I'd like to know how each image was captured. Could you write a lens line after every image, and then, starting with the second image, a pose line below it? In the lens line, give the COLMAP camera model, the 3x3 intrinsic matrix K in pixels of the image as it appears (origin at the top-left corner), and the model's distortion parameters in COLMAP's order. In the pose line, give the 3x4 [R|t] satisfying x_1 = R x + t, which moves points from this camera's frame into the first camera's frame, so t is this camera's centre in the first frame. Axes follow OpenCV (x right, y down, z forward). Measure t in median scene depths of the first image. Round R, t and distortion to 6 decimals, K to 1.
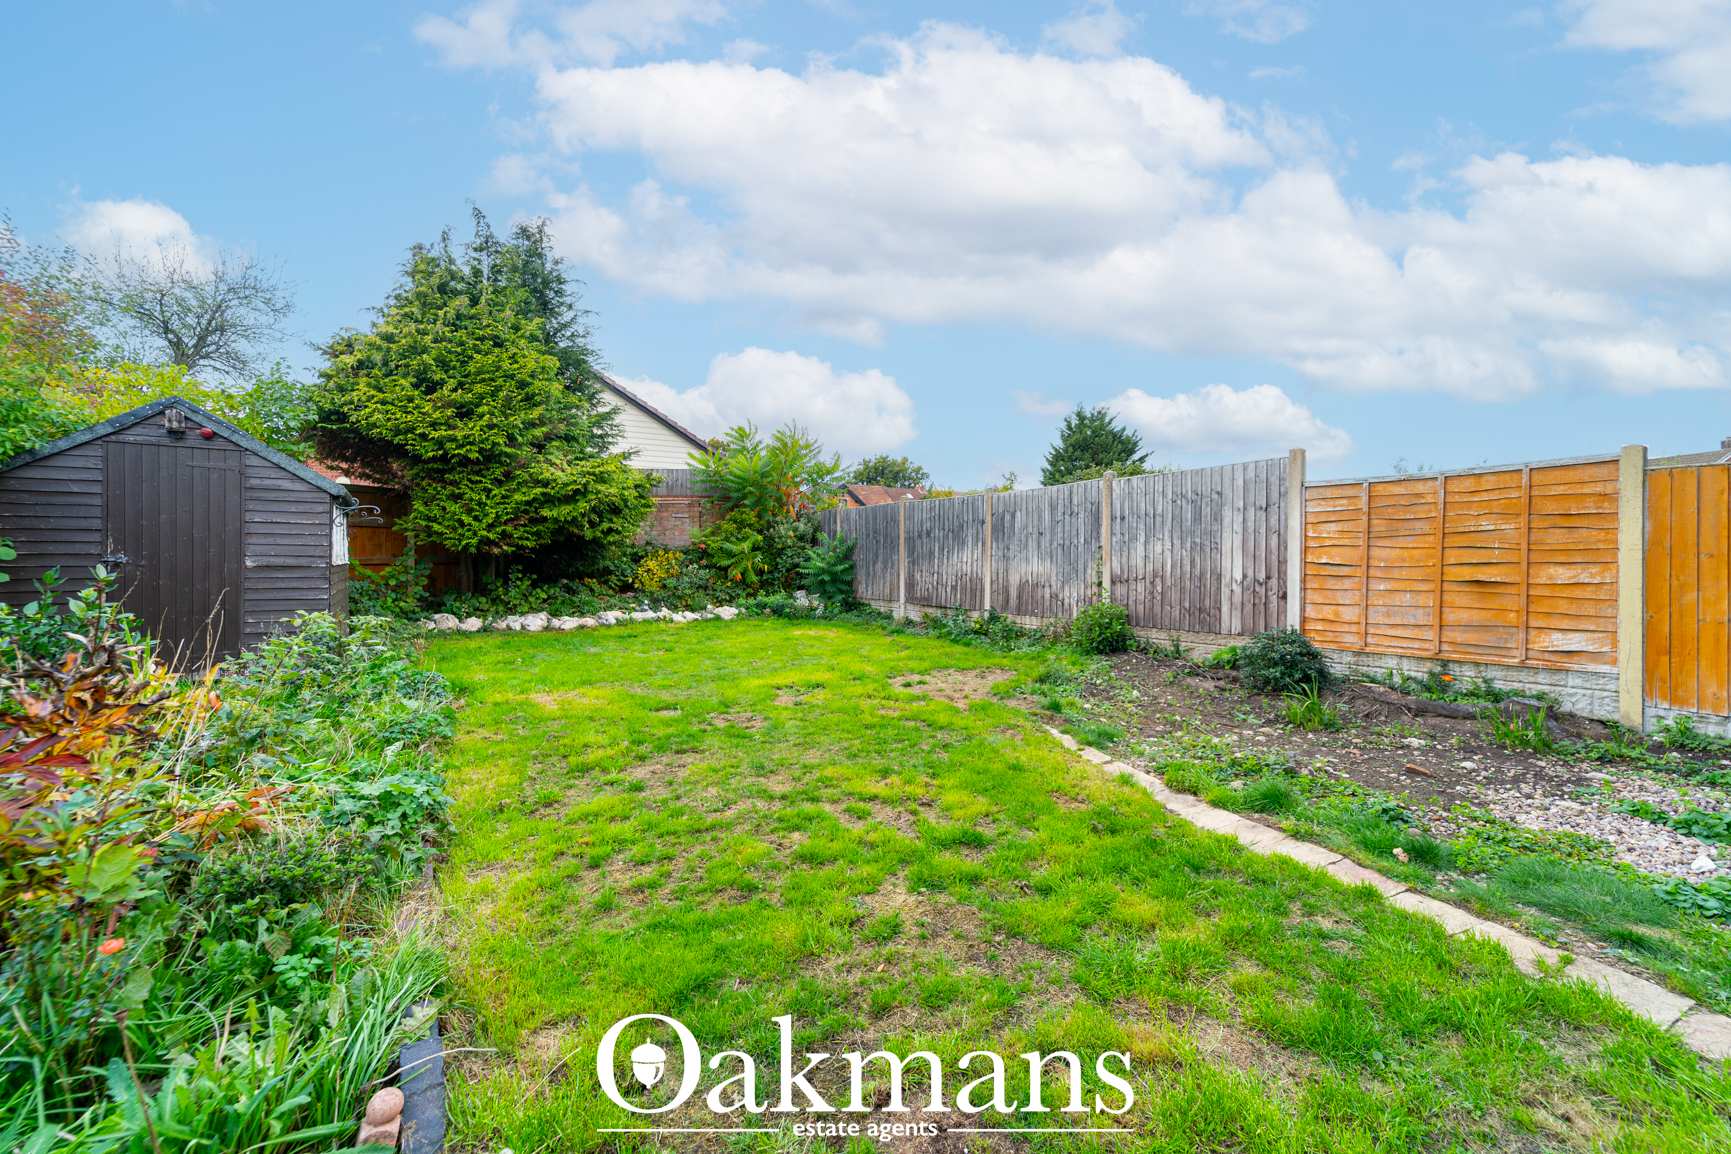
lens RADIAL K [[708.5, 0, 871.6], [0, 708.5, 565.9], [0, 0, 1]] dist [0.001203, -0.000393]
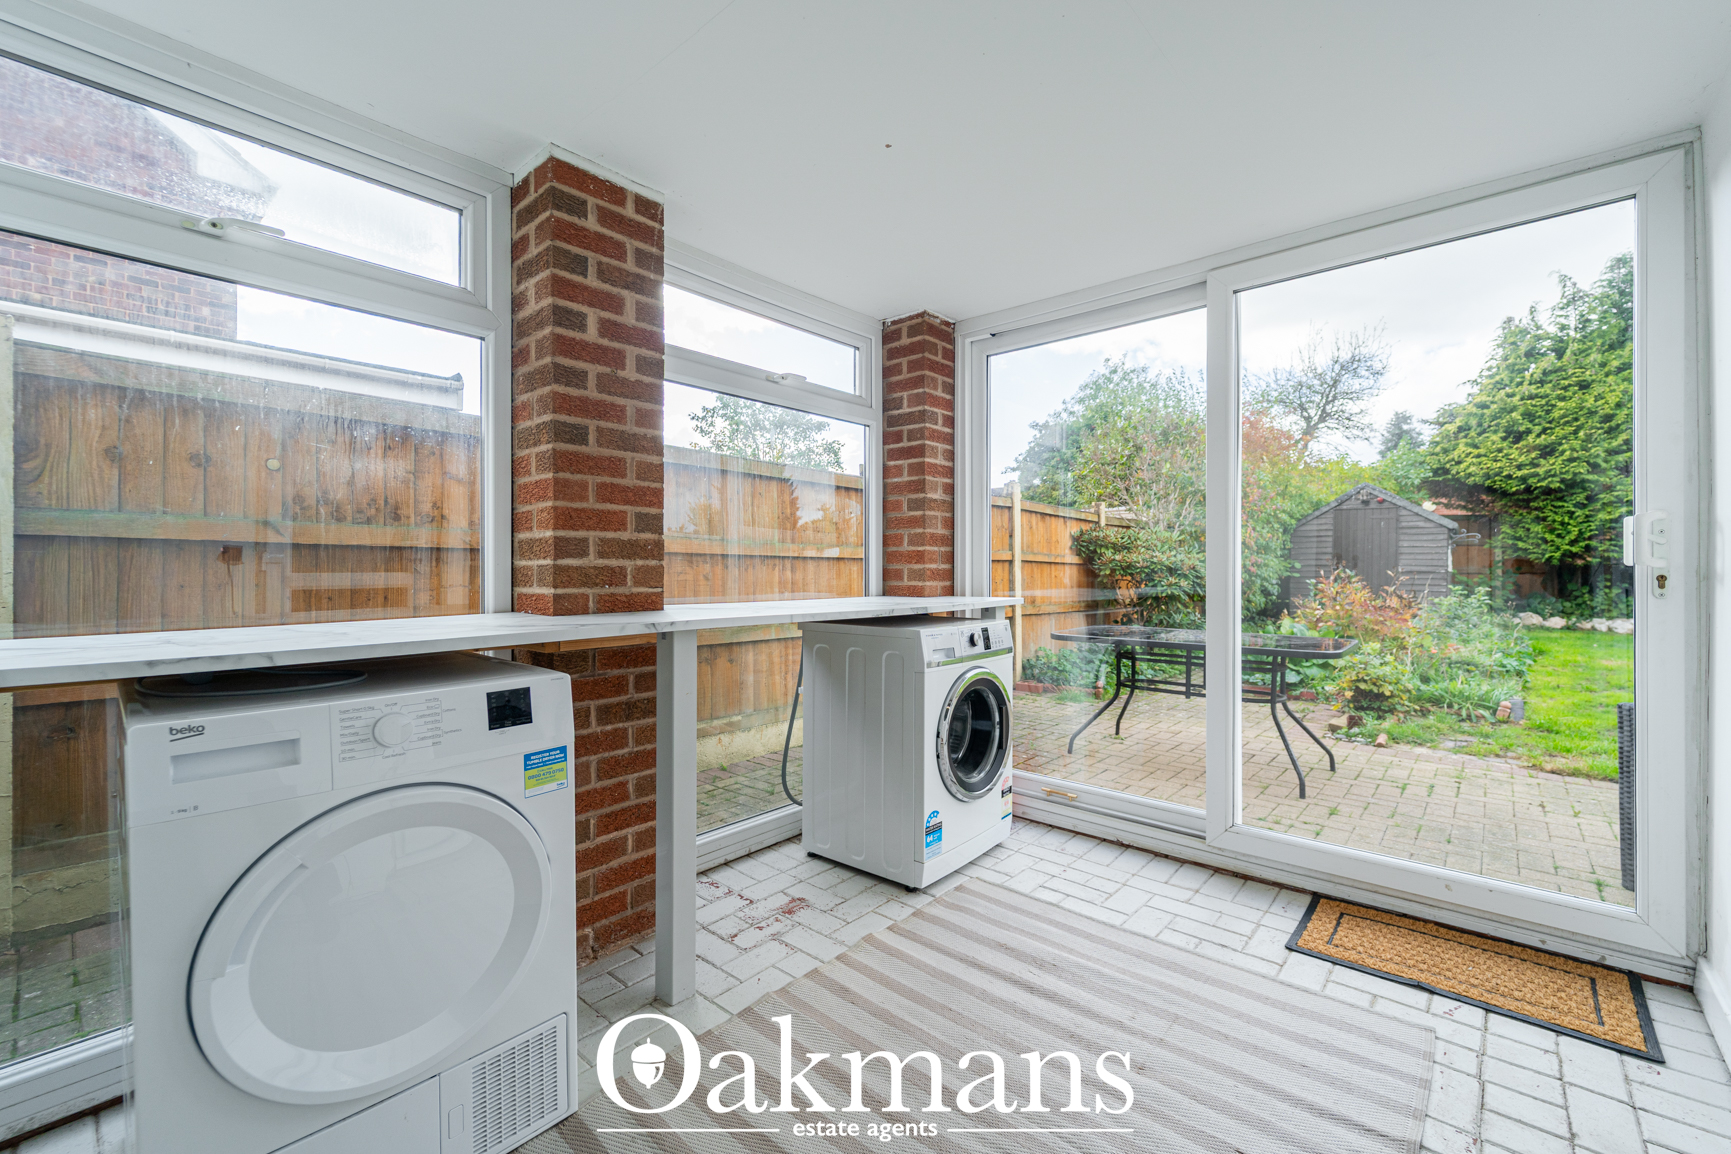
lens RADIAL K [[708.5, 0, 879.0], [0, 708.5, 579.8], [0, 0, 1]] dist [0.001203, -0.000393]
pose [[0.271317, -0.003010, -0.962485, 0.313465], [-0.011456, 0.999914, -0.006356, 0.031517], [0.962422, 0.012750, 0.271260, -0.479791]]
